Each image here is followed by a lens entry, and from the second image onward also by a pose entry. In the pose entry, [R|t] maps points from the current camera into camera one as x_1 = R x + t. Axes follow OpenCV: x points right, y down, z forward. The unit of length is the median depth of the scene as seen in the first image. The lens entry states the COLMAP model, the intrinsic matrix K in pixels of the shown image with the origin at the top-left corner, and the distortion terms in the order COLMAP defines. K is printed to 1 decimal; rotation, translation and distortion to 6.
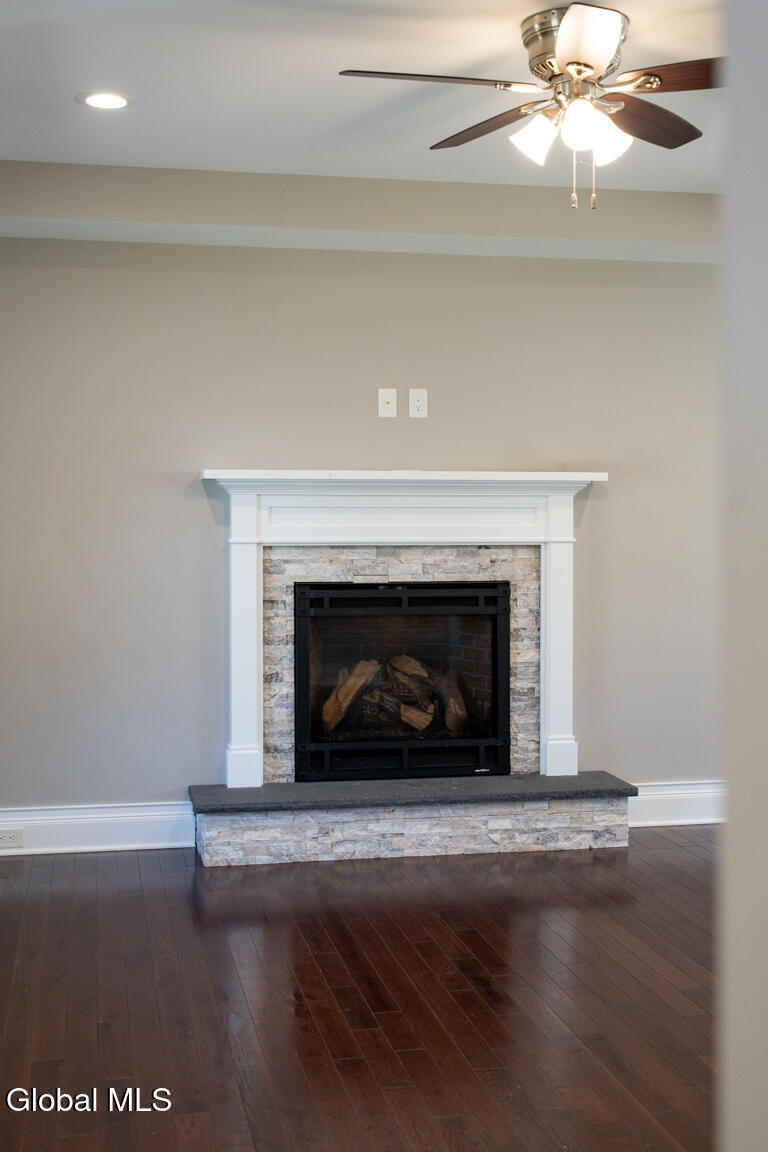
lens RADIAL K [[1479.1, 0, 375.3], [0, 1479.1, 525.2], [0, 0, 1]] dist [0.013263, 0.000000]
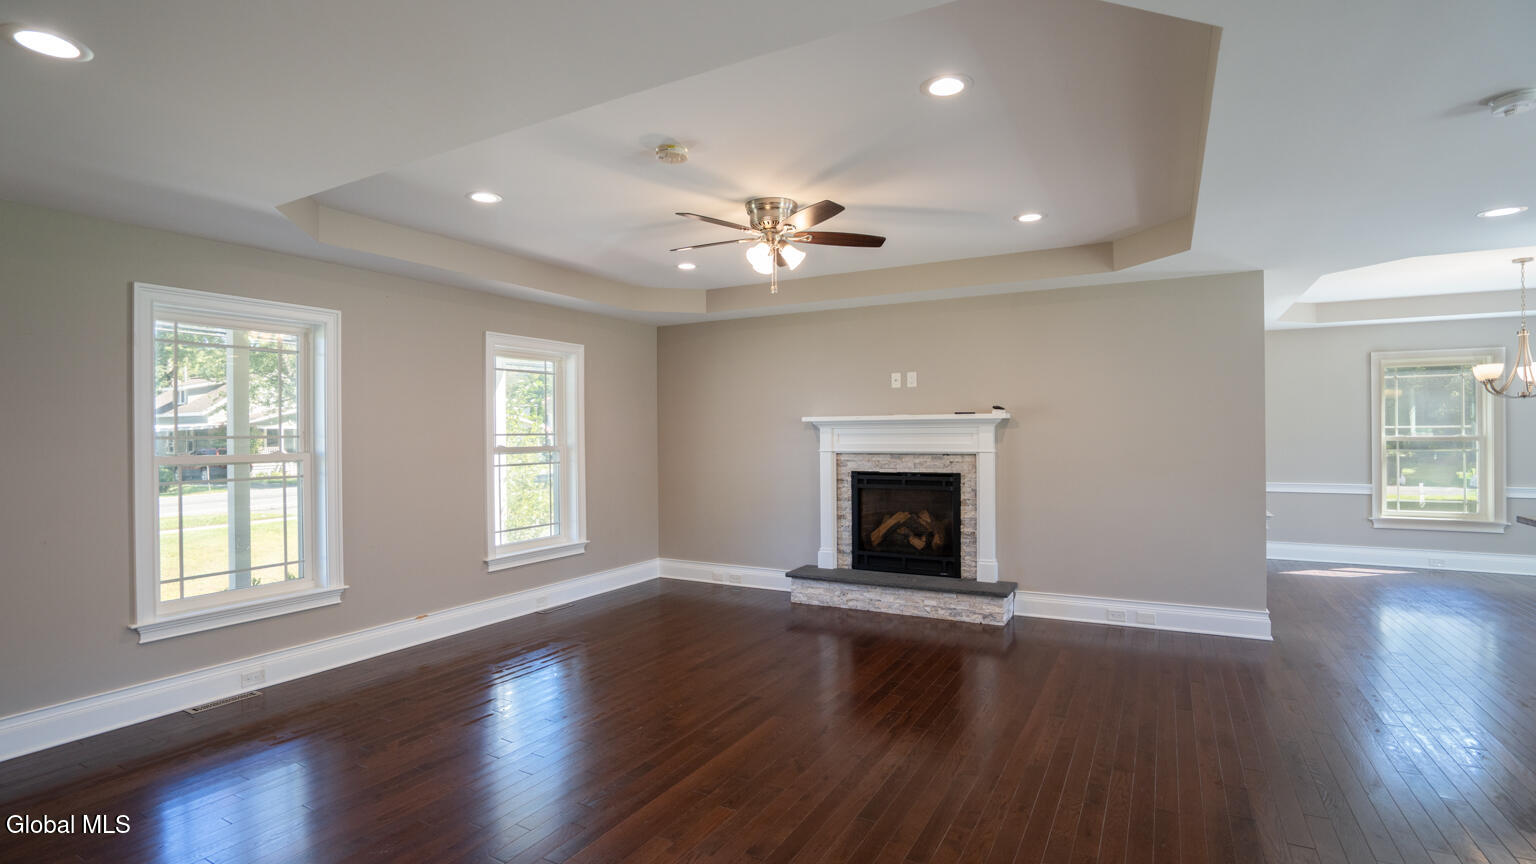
lens RADIAL K [[725.9, 0, 772.6], [0, 725.9, 431.1], [0, 0, 1]] dist [-0.032918, 0.001426]
pose [[0.766493, -0.009764, -0.642179, 0.504161], [0.004078, 0.999938, -0.010337, -0.006500], [0.642240, 0.005304, 0.766485, 0.162129]]
